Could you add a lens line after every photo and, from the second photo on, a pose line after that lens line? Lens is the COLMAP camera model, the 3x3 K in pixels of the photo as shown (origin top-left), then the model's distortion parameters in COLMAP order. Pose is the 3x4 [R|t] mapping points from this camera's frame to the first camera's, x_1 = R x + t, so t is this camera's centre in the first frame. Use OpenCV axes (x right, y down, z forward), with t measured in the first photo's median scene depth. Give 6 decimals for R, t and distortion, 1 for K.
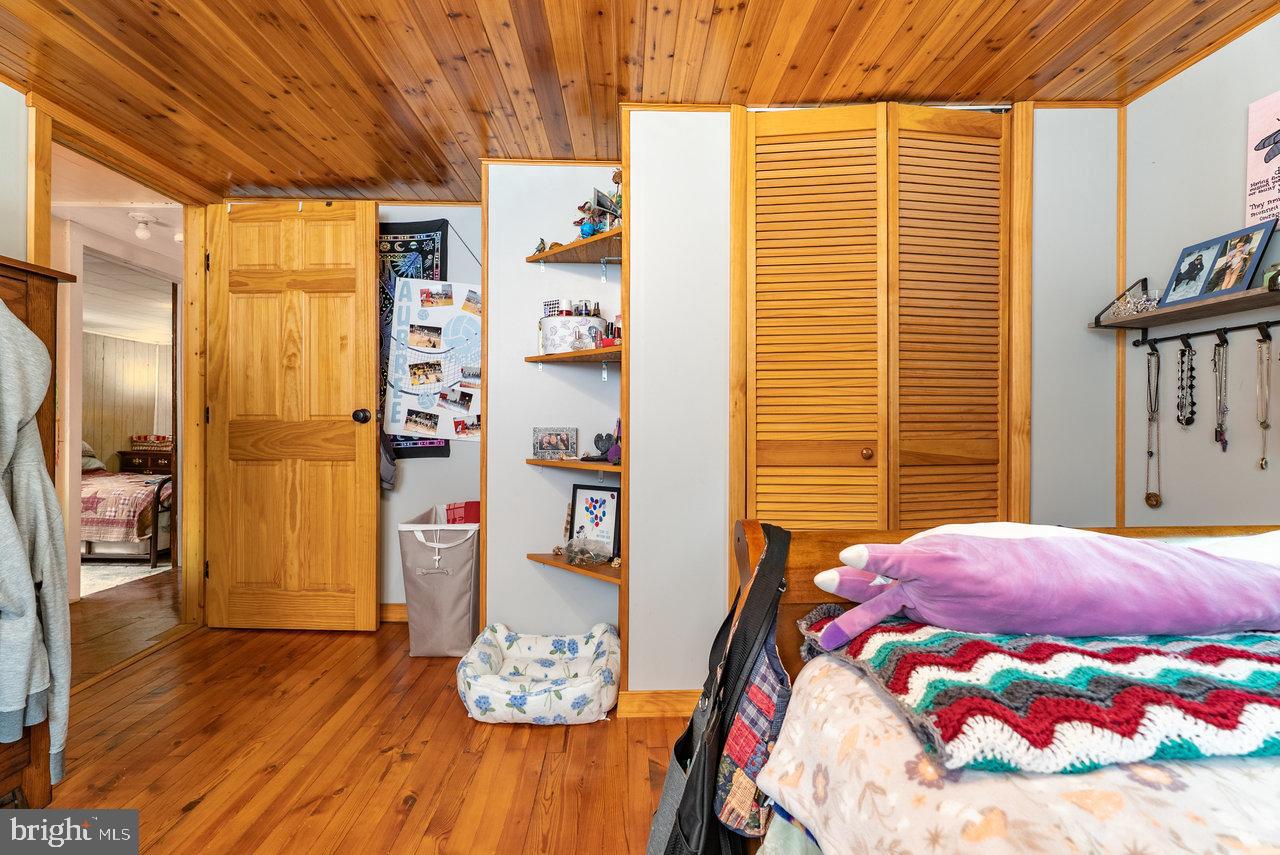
lens RADIAL K [[574.4, 0, 642.6], [0, 574.4, 425.0], [0, 0, 1]] dist [-0.000720, -0.003313]
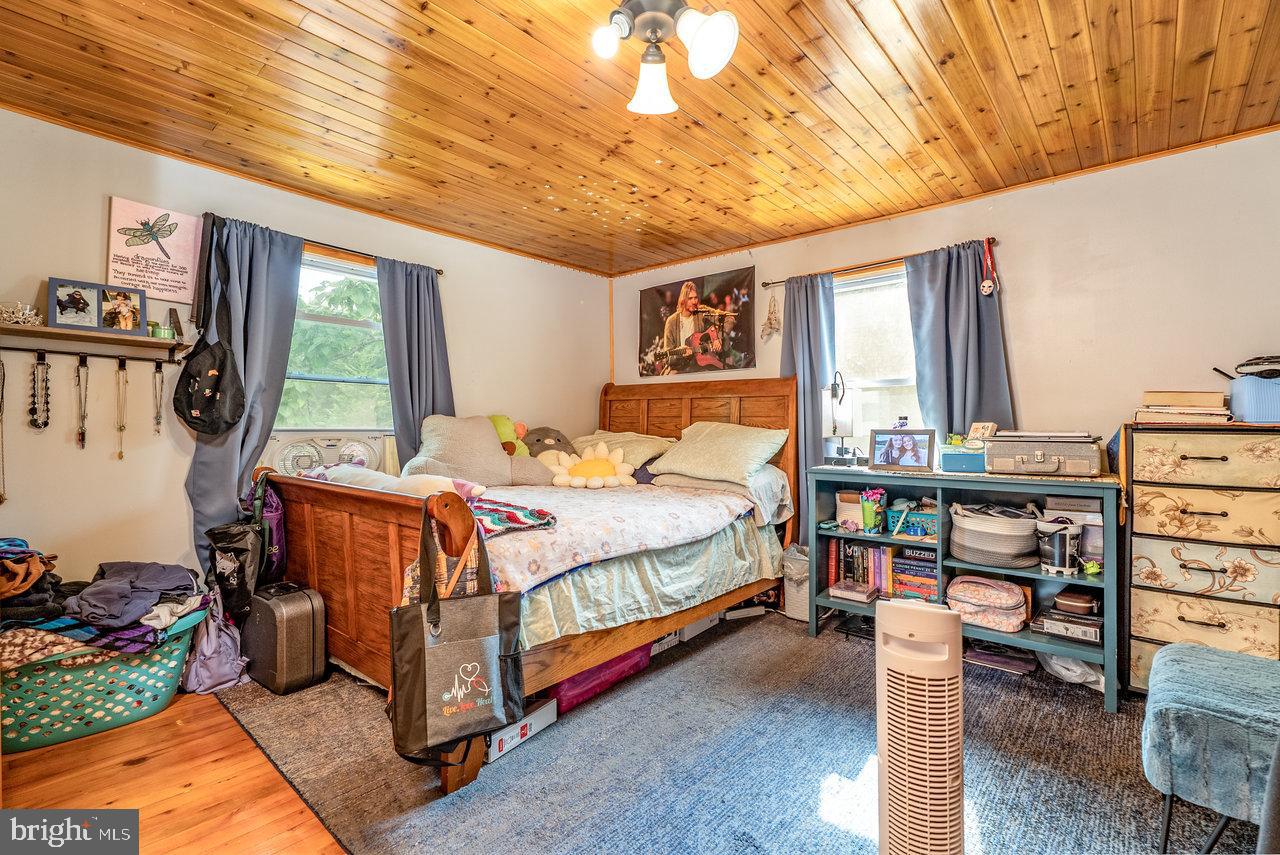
lens RADIAL K [[574.4, 0, 640.1], [0, 574.4, 432.5], [0, 0, 1]] dist [-0.000720, -0.003313]
pose [[-0.723521, 0.002395, 0.690298, -0.773833], [0.003456, 0.999994, 0.000152, 0.014040], [-0.690293, 0.002495, -0.723525, 1.063446]]
